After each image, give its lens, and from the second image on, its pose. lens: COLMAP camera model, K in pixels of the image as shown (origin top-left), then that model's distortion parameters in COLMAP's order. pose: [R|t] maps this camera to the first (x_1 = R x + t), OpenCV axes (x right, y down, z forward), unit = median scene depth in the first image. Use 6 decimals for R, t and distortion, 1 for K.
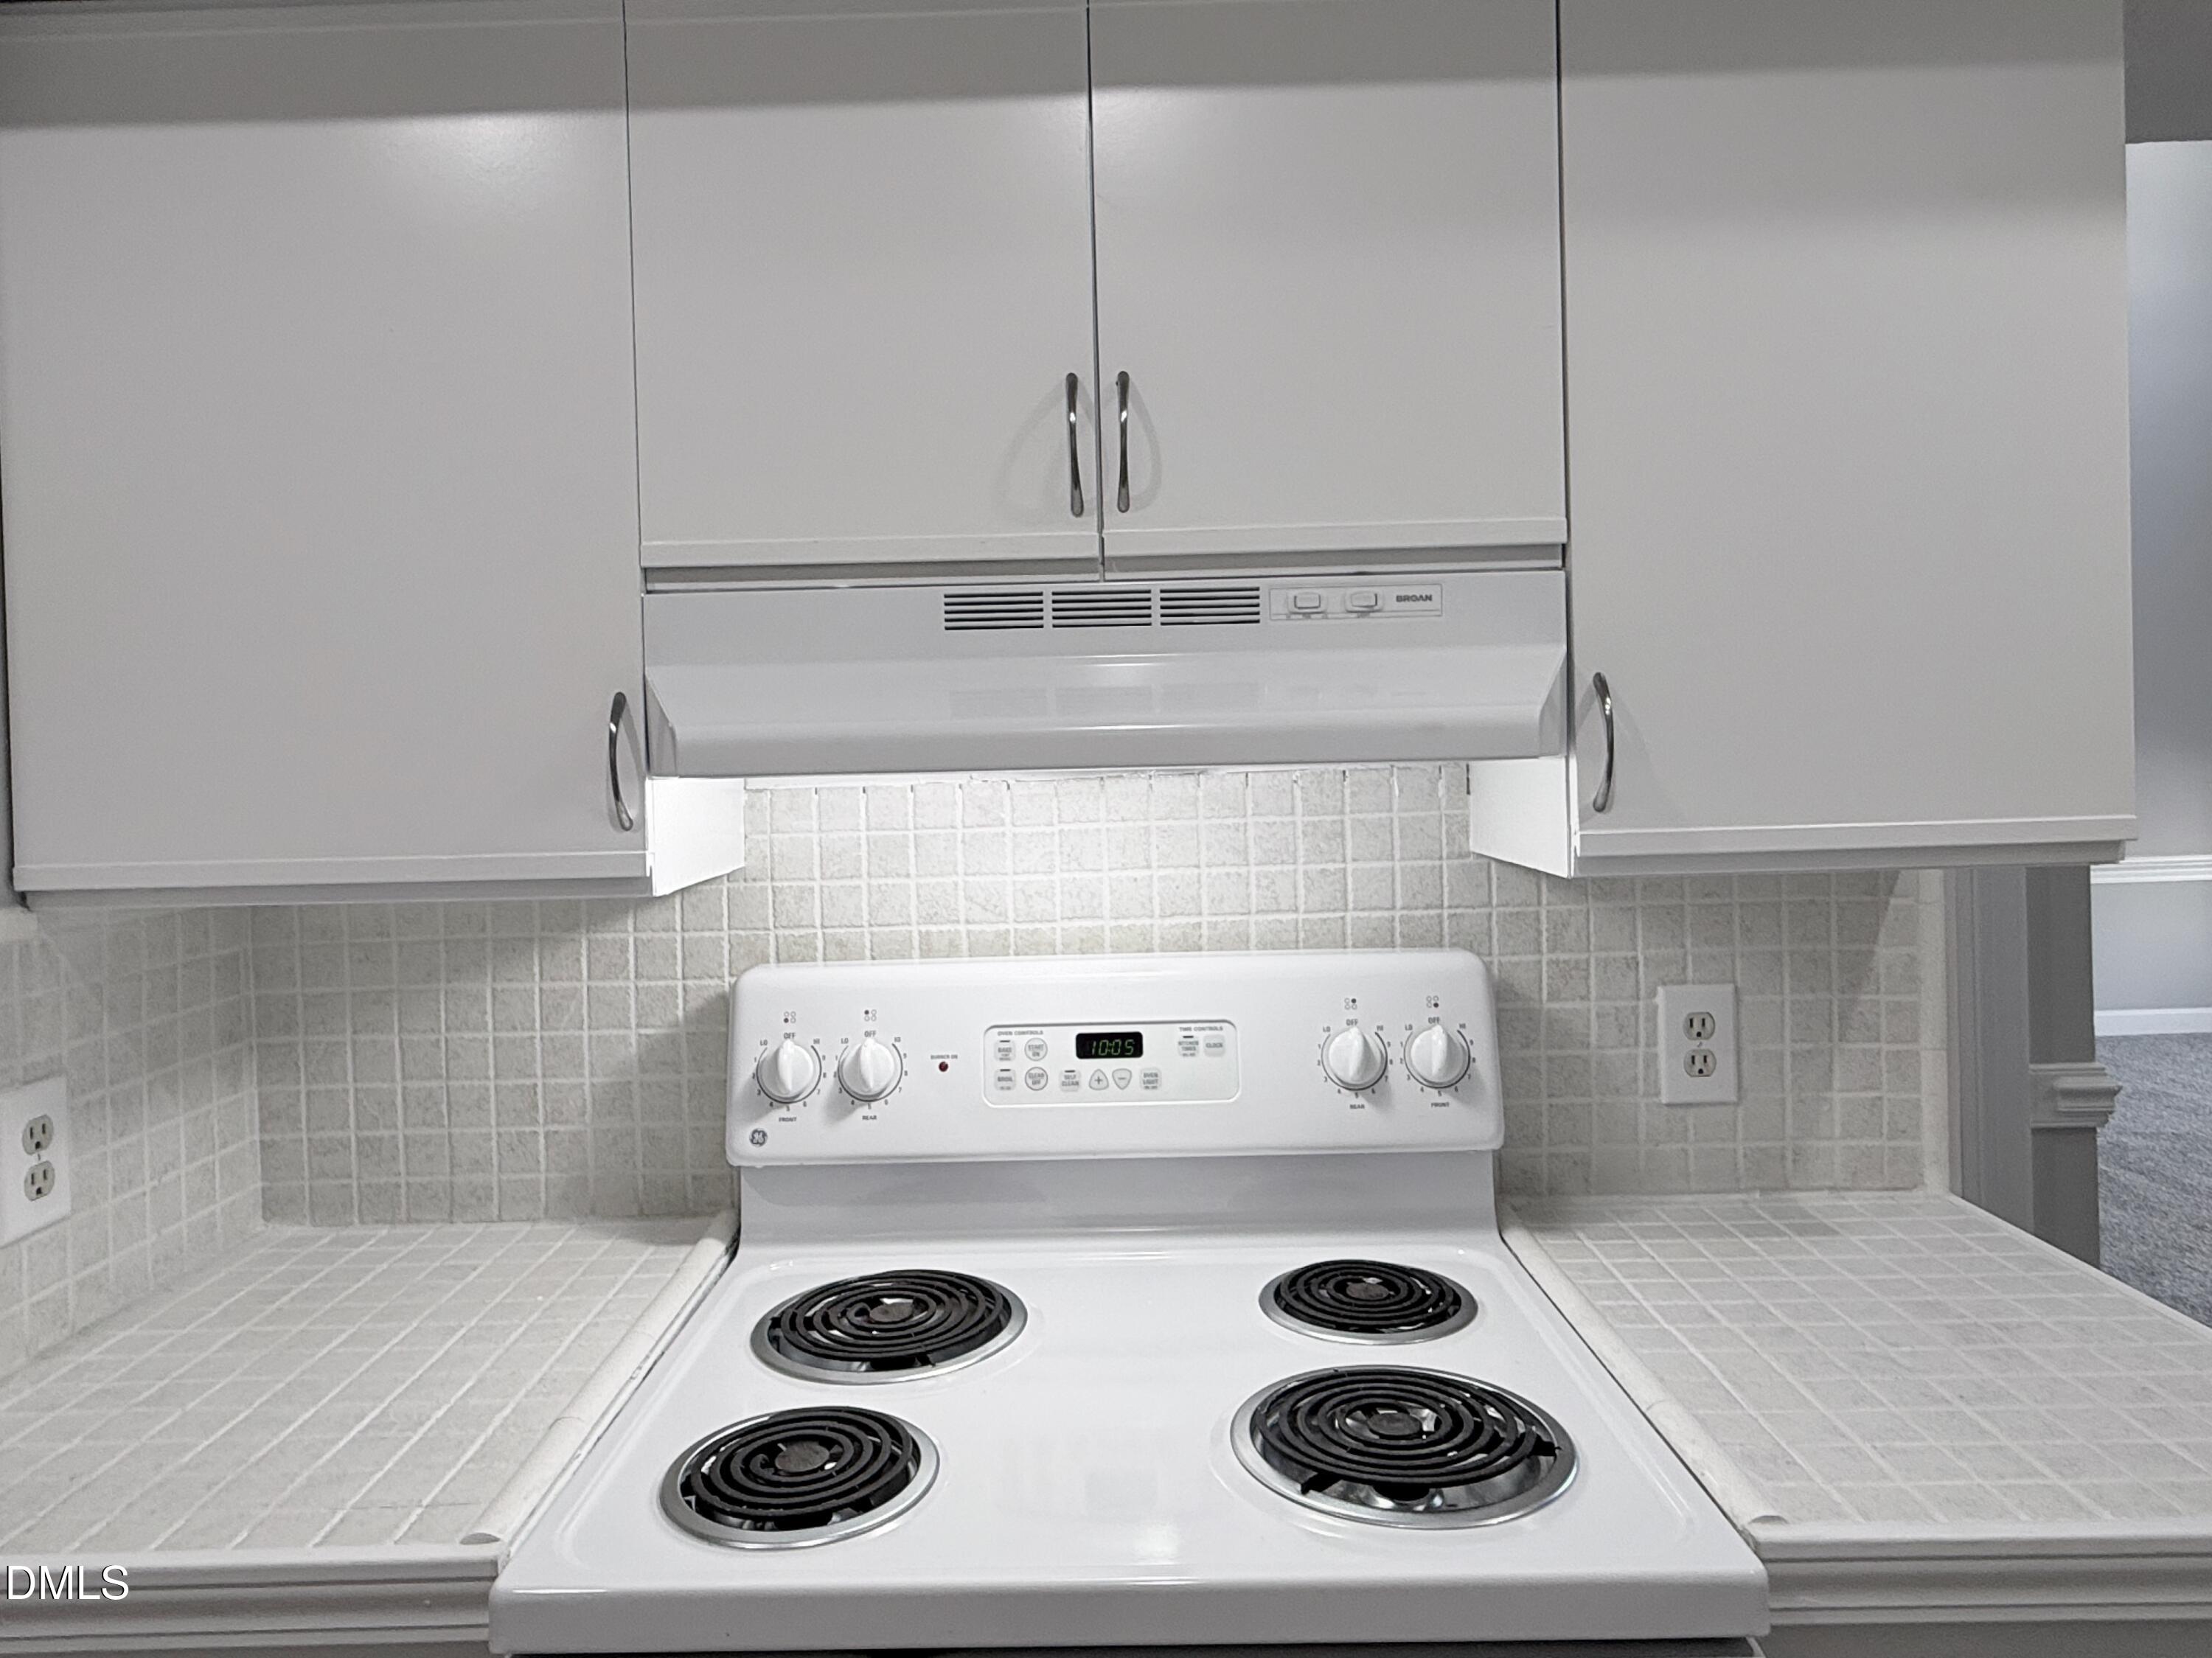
lens RADIAL K [[1383.9, 0, 1101.4], [0, 1383.9, 767.8], [0, 0, 1]] dist [0.001743, -0.002409]
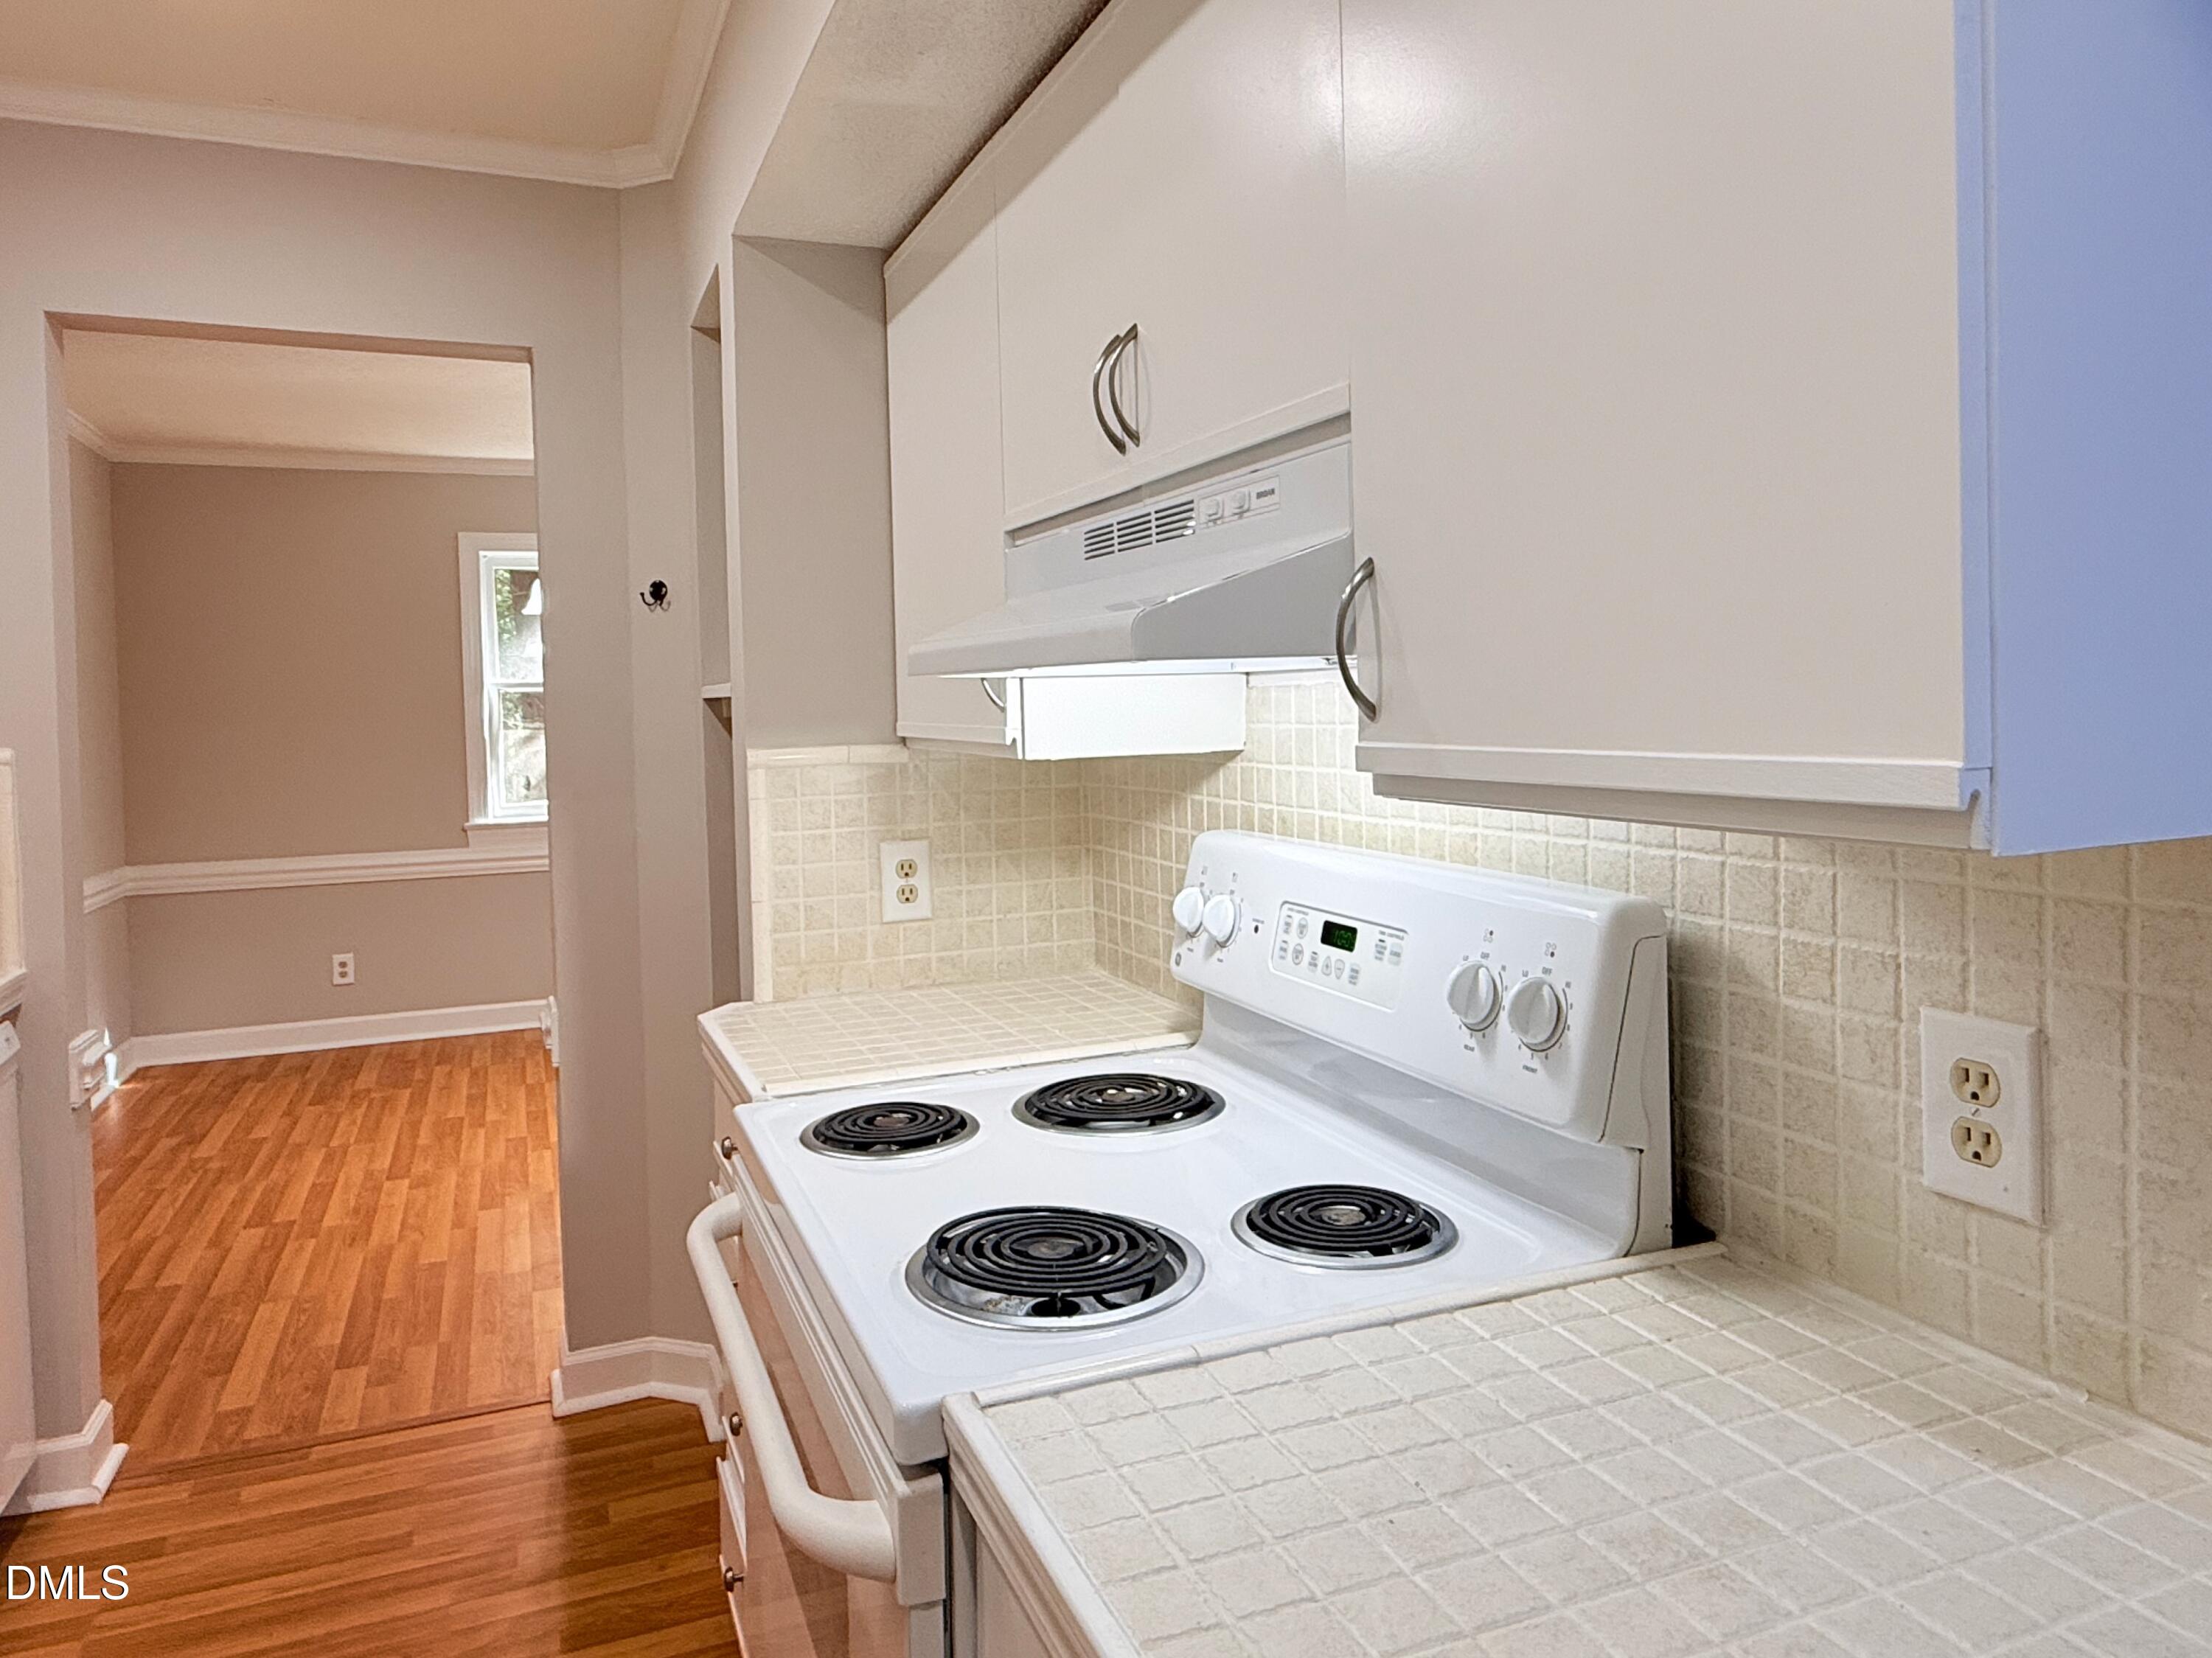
lens RADIAL K [[1434.1, 0, 1108.9], [0, 1434.1, 728.3], [0, 0, 1]] dist [0.001546, -0.001851]
pose [[0.398559, 0.037159, -0.916390, 0.858858], [0.003332, 0.999114, 0.041963, -0.001176], [0.917137, -0.019778, 0.398082, 0.387586]]
